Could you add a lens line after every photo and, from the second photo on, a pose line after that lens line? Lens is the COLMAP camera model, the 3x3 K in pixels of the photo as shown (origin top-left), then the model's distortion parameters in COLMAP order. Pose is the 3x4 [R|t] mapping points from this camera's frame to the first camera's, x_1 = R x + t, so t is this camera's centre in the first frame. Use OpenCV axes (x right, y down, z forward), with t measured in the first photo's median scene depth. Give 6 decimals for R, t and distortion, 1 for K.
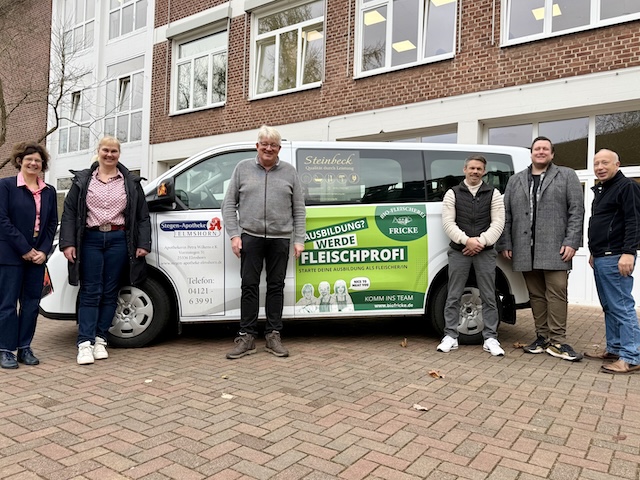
lens RADIAL K [[481.5, 0, 320.8], [0, 481.5, 242.3], [0, 0, 1]] dist [0.028972, -0.009094]
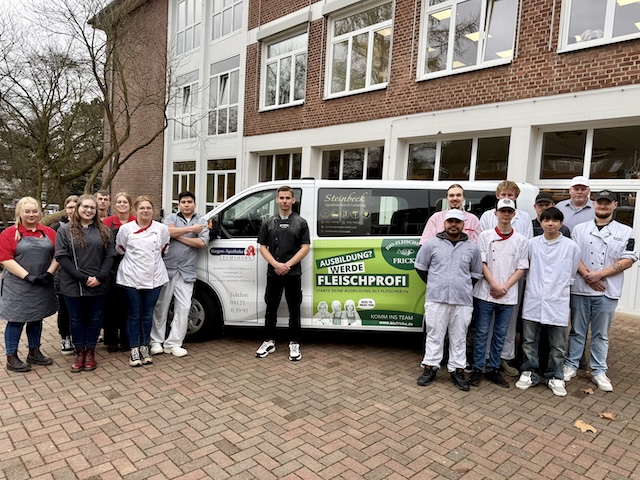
lens RADIAL K [[452.4, 0, 319.4], [0, 452.4, 238.2], [0, 0, 1]] dist [0.050996, -0.031148]
pose [[0.978390, 0.035932, -0.203624, 0.190684], [-0.021577, 0.997151, 0.072285, -0.155730], [0.205641, -0.066329, 0.976377, -0.112097]]
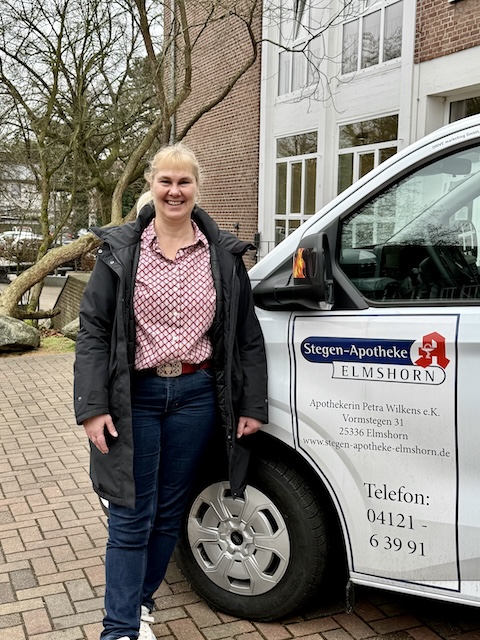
lens RADIAL K [[826.4, 0, 242.2], [0, 826.4, 318.2], [0, 0, 1]] dist [0.105786, -0.016355]
pose [[0.837375, 0.042167, -0.545000, 0.006236], [0.025168, 0.992989, 0.115498, -0.136812], [0.546049, -0.110432, 0.830443, 0.381179]]
